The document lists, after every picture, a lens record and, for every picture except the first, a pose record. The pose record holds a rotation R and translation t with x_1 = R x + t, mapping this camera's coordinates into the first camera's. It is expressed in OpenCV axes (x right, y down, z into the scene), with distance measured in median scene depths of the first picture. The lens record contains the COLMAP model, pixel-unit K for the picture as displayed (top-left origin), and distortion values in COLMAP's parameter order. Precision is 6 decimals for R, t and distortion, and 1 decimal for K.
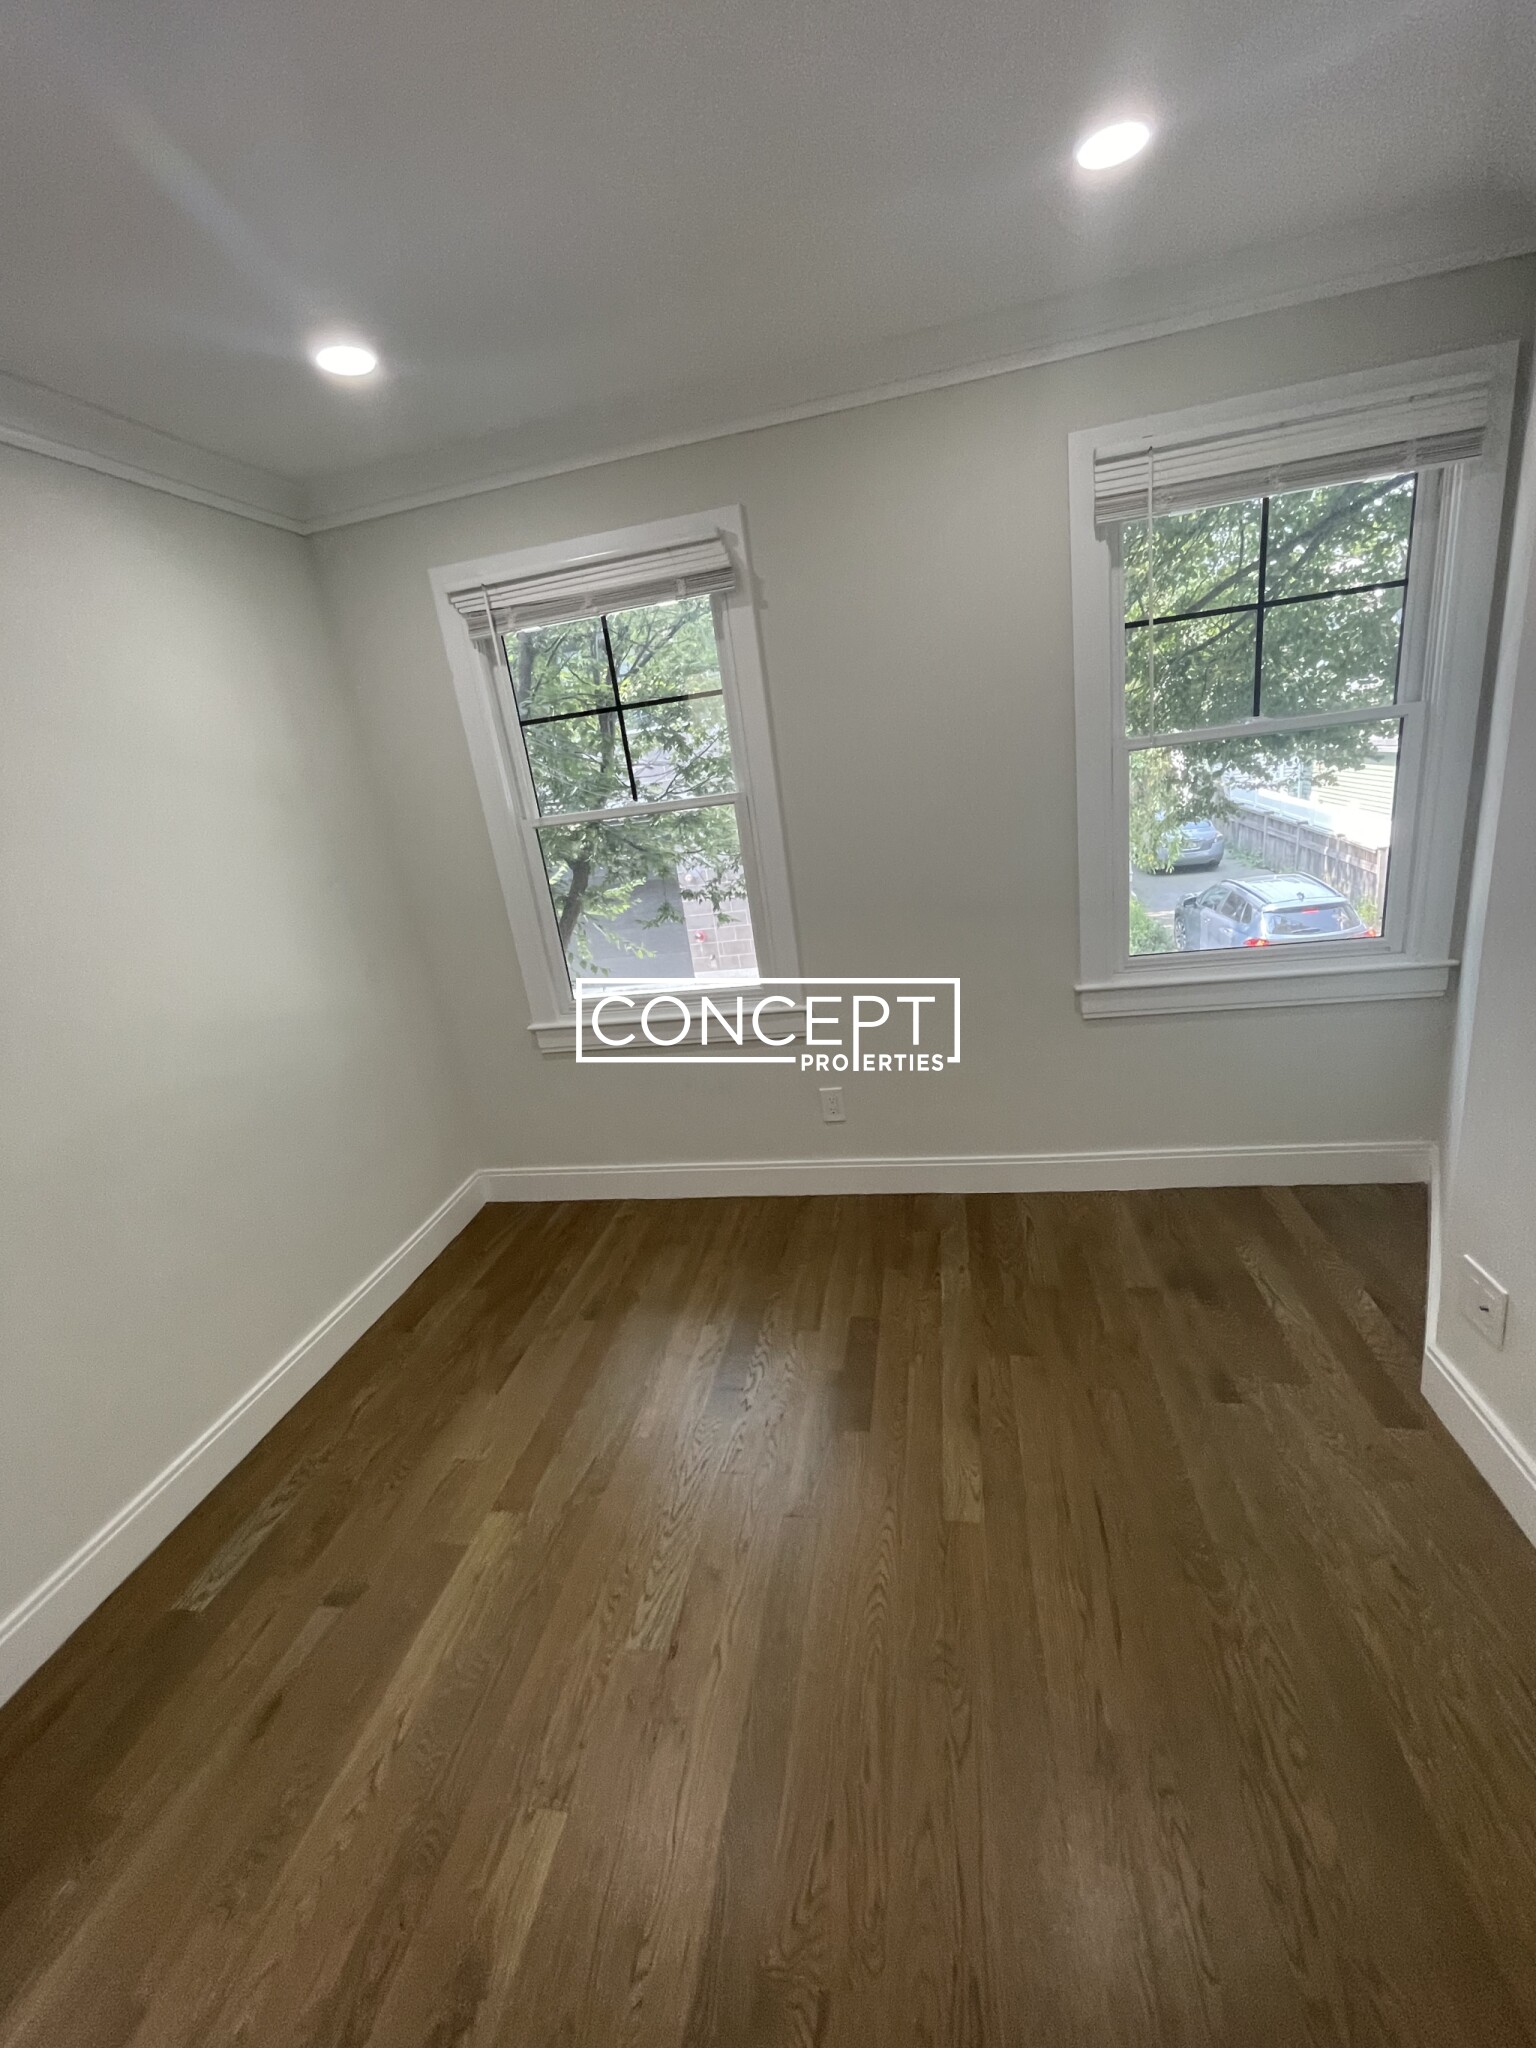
lens RADIAL K [[836.2, 0, 765.6], [0, 836.2, 1023.8], [0, 0, 1]] dist [-0.002636, 0.000743]
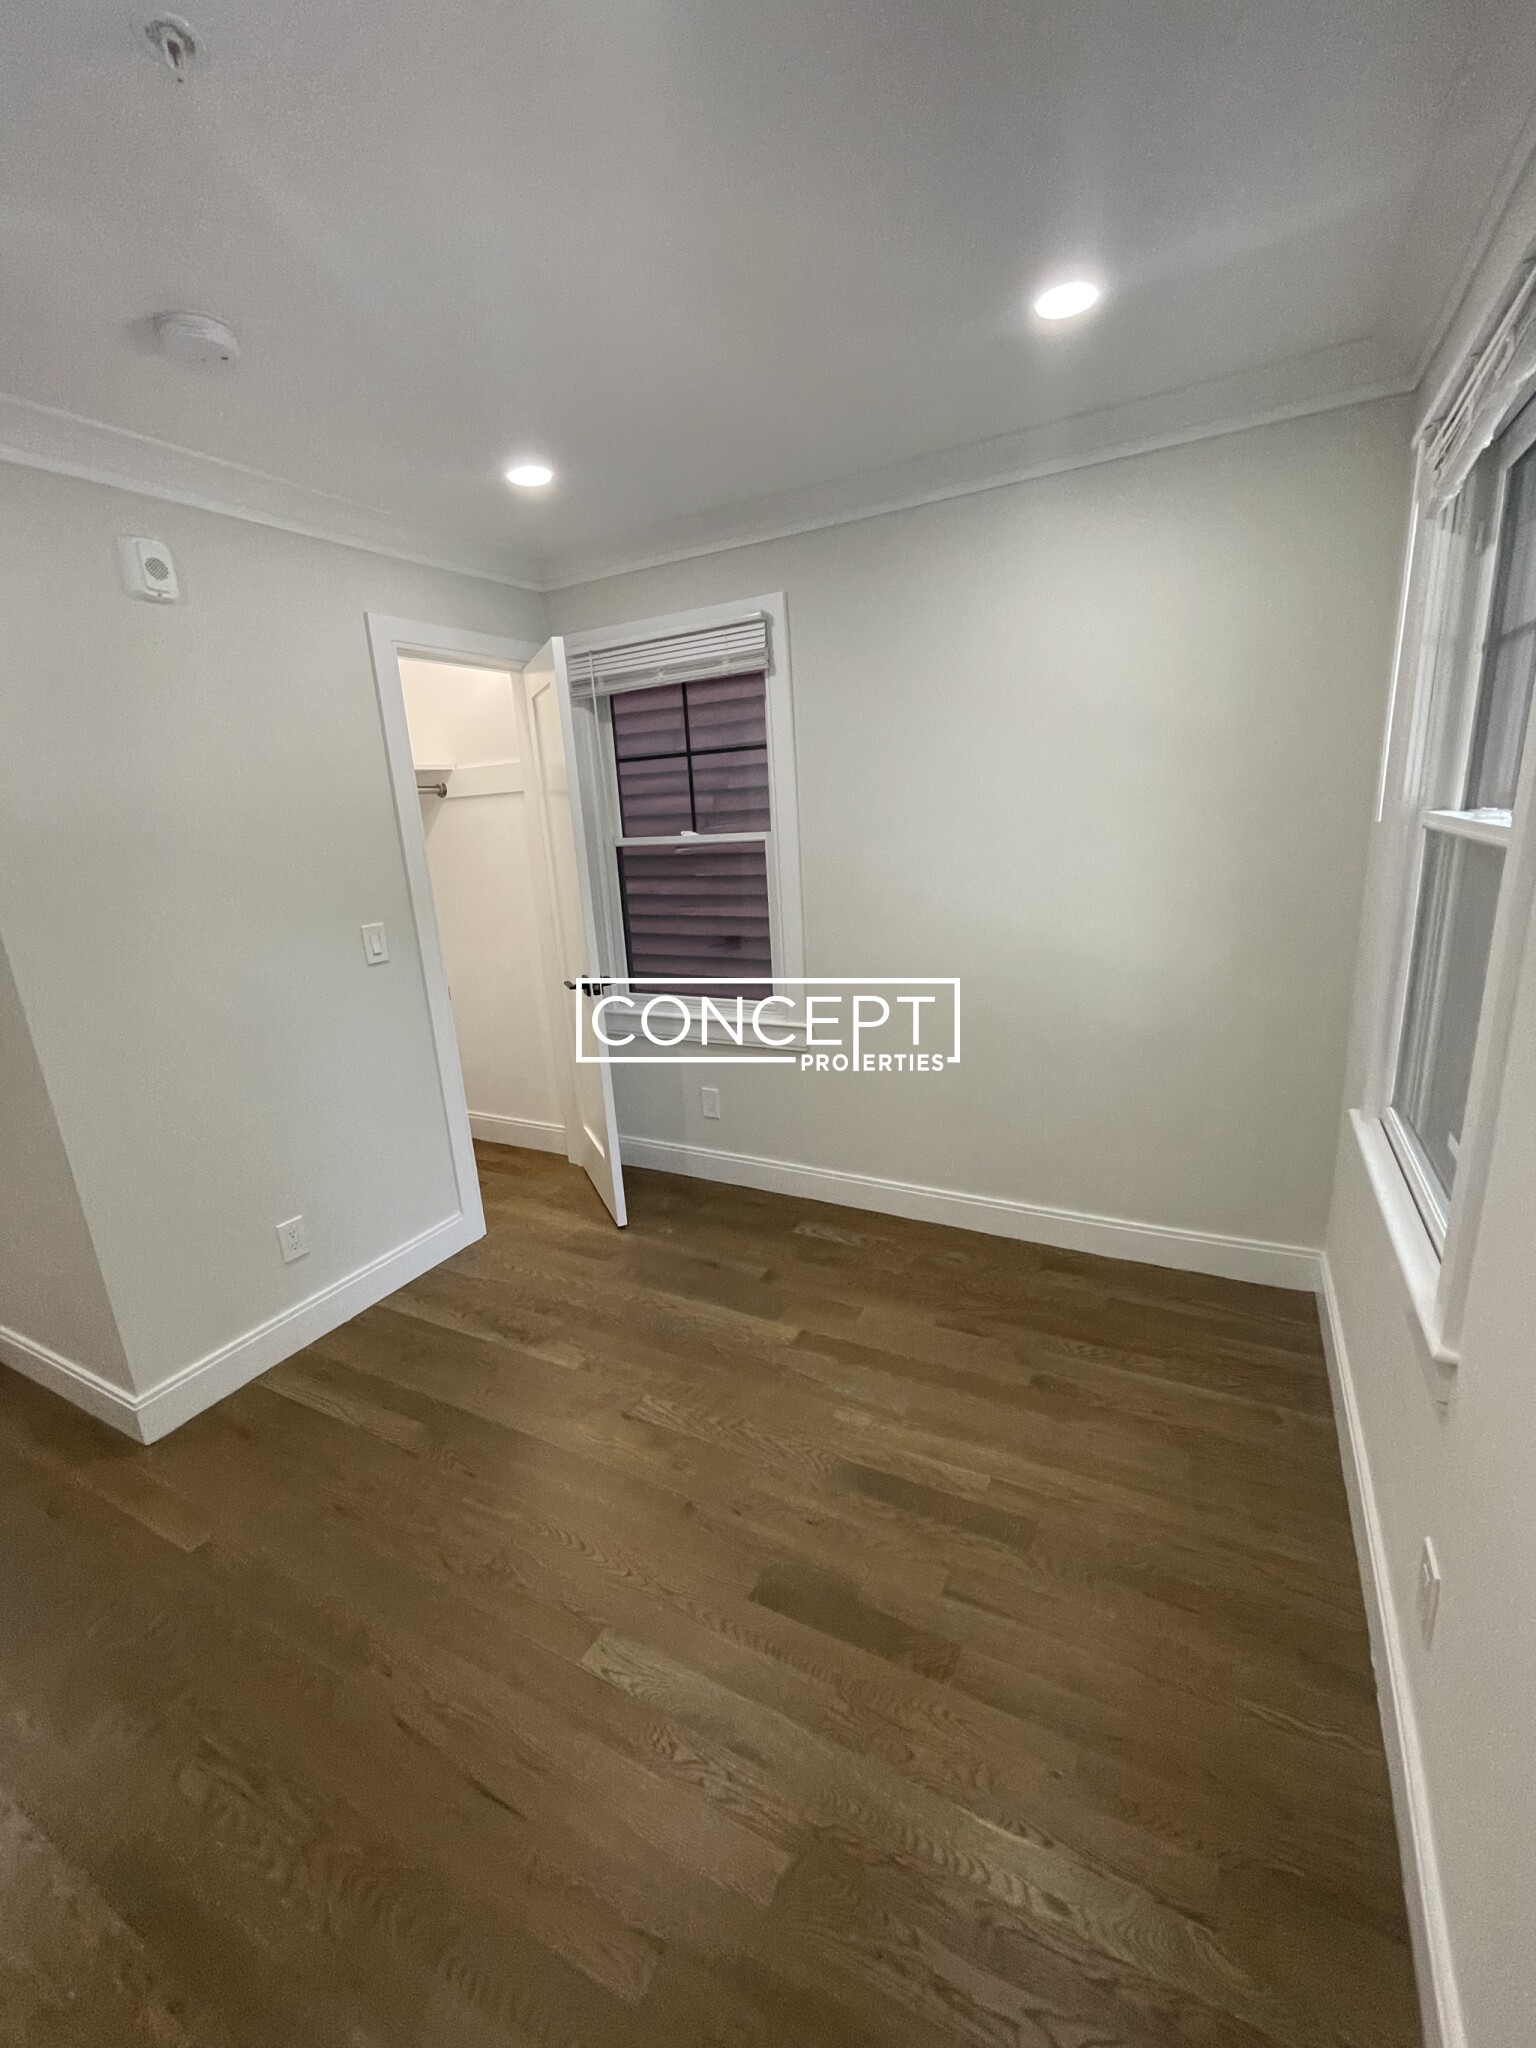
lens RADIAL K [[836.2, 0, 767.8], [0, 836.2, 1021.2], [0, 0, 1]] dist [-0.002636, 0.000743]
pose [[-0.276839, 0.385929, -0.880011, 0.534241], [-0.198929, 0.872947, 0.445412, -0.340713], [0.940100, 0.298367, -0.164893, 0.822501]]
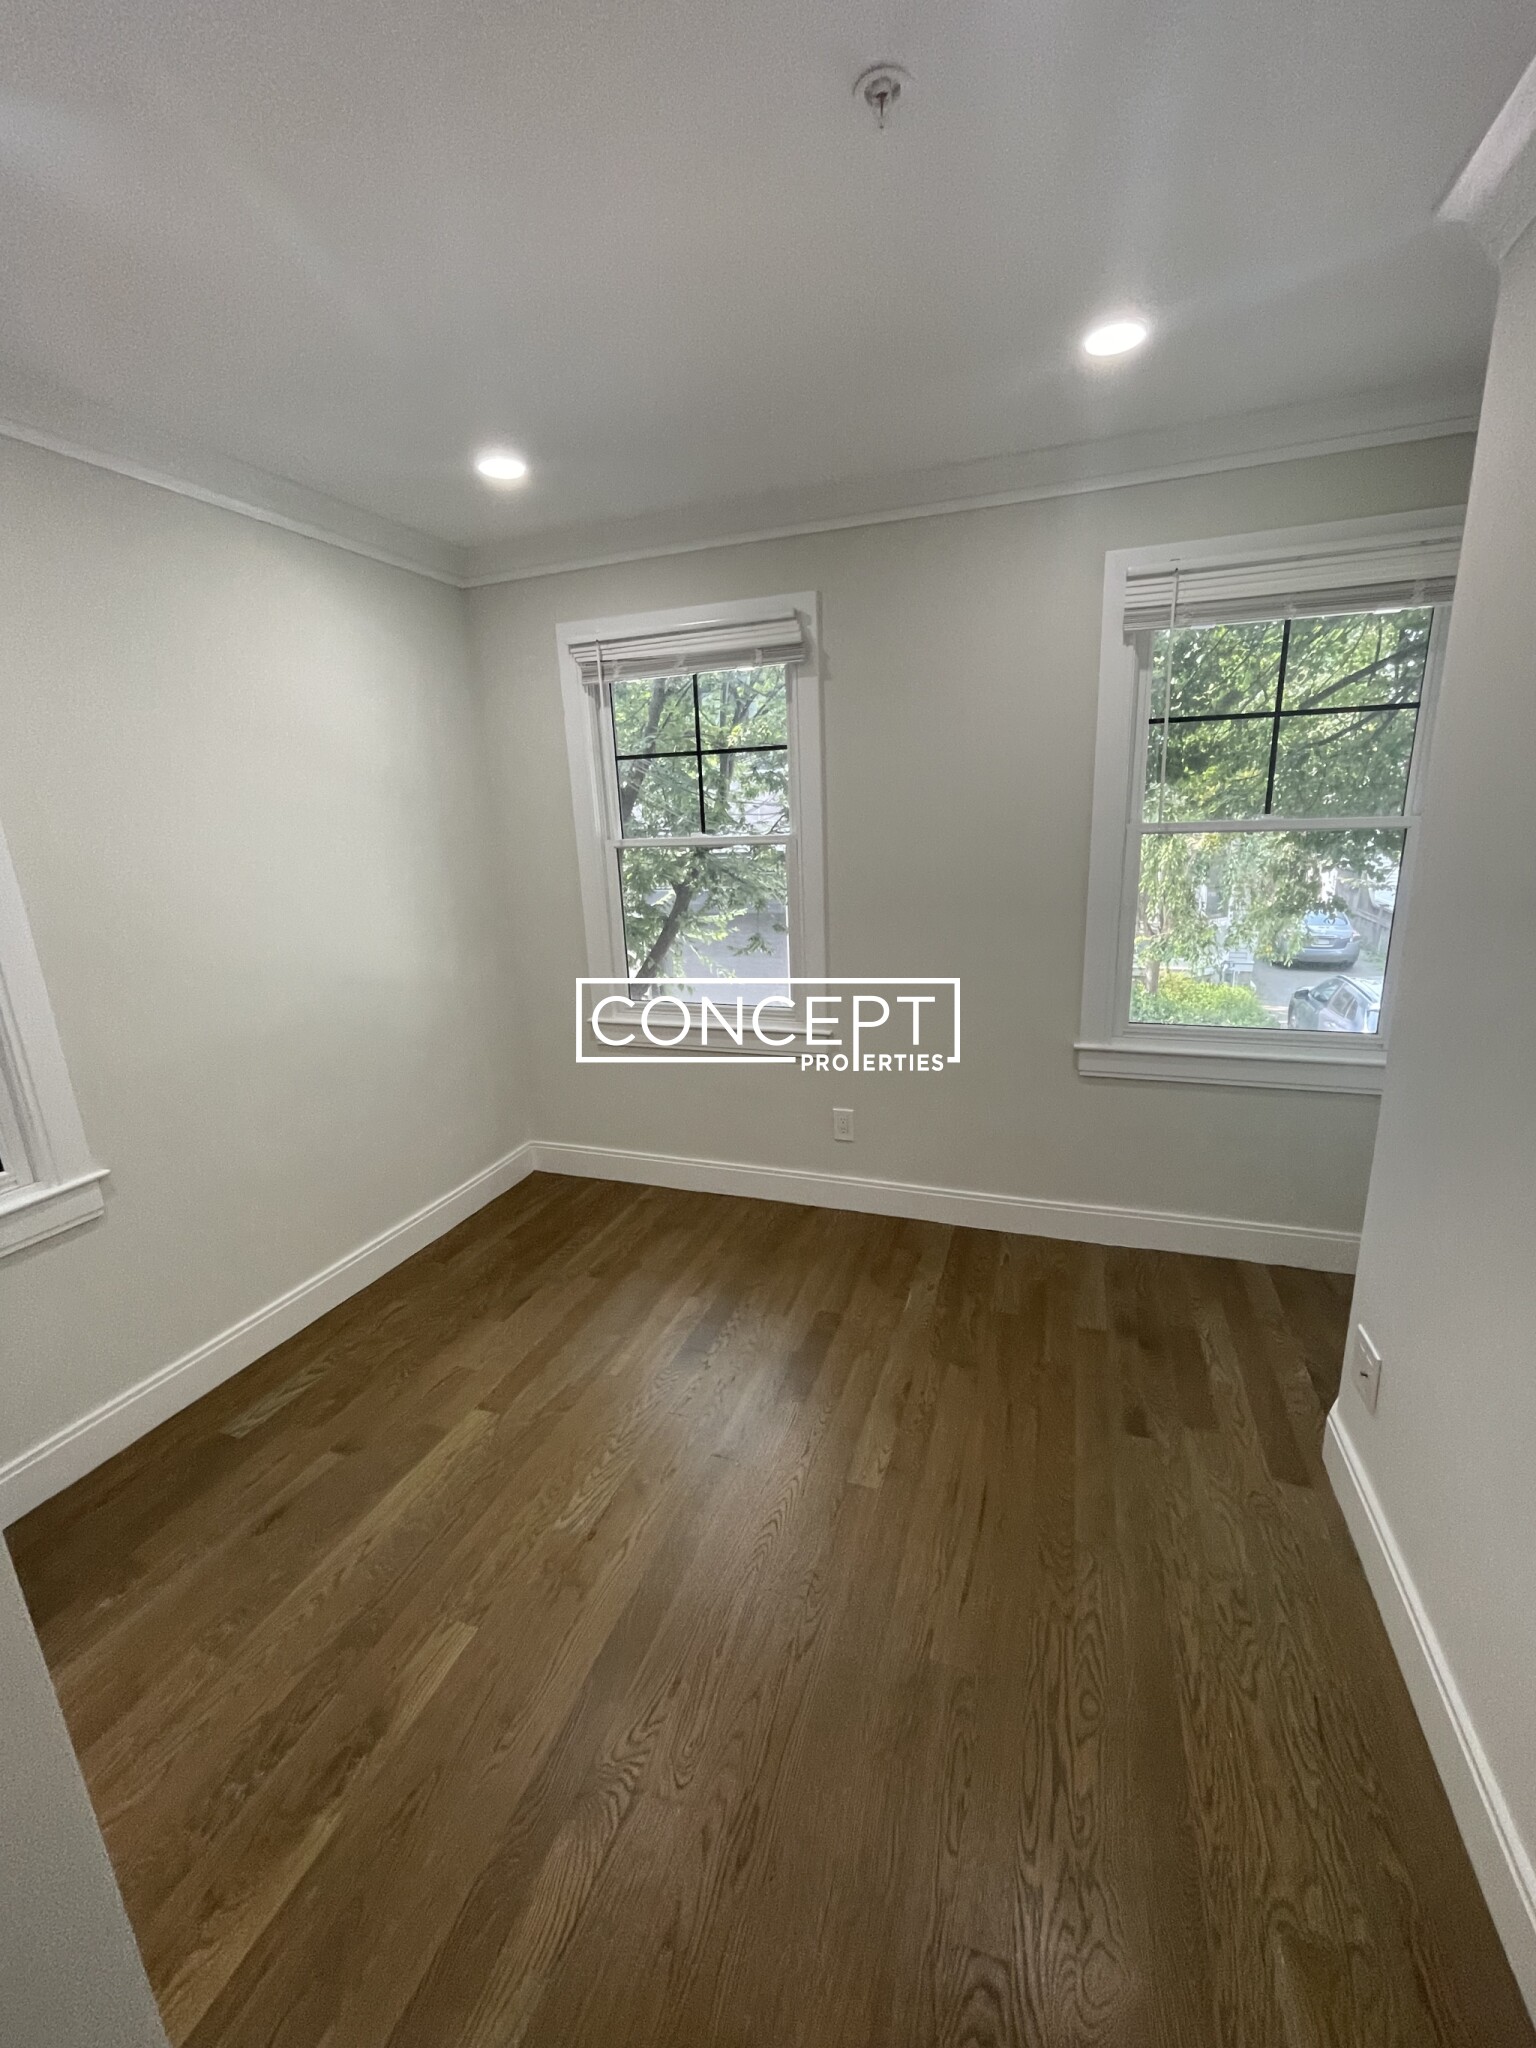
lens RADIAL K [[836.2, 0, 765.3], [0, 836.2, 1021.8], [0, 0, 1]] dist [-0.002636, 0.000743]
pose [[0.983787, 0.130041, -0.123498, 0.120560], [-0.136156, 0.989779, -0.042405, 0.029768], [0.116721, 0.058533, 0.991438, -0.124560]]
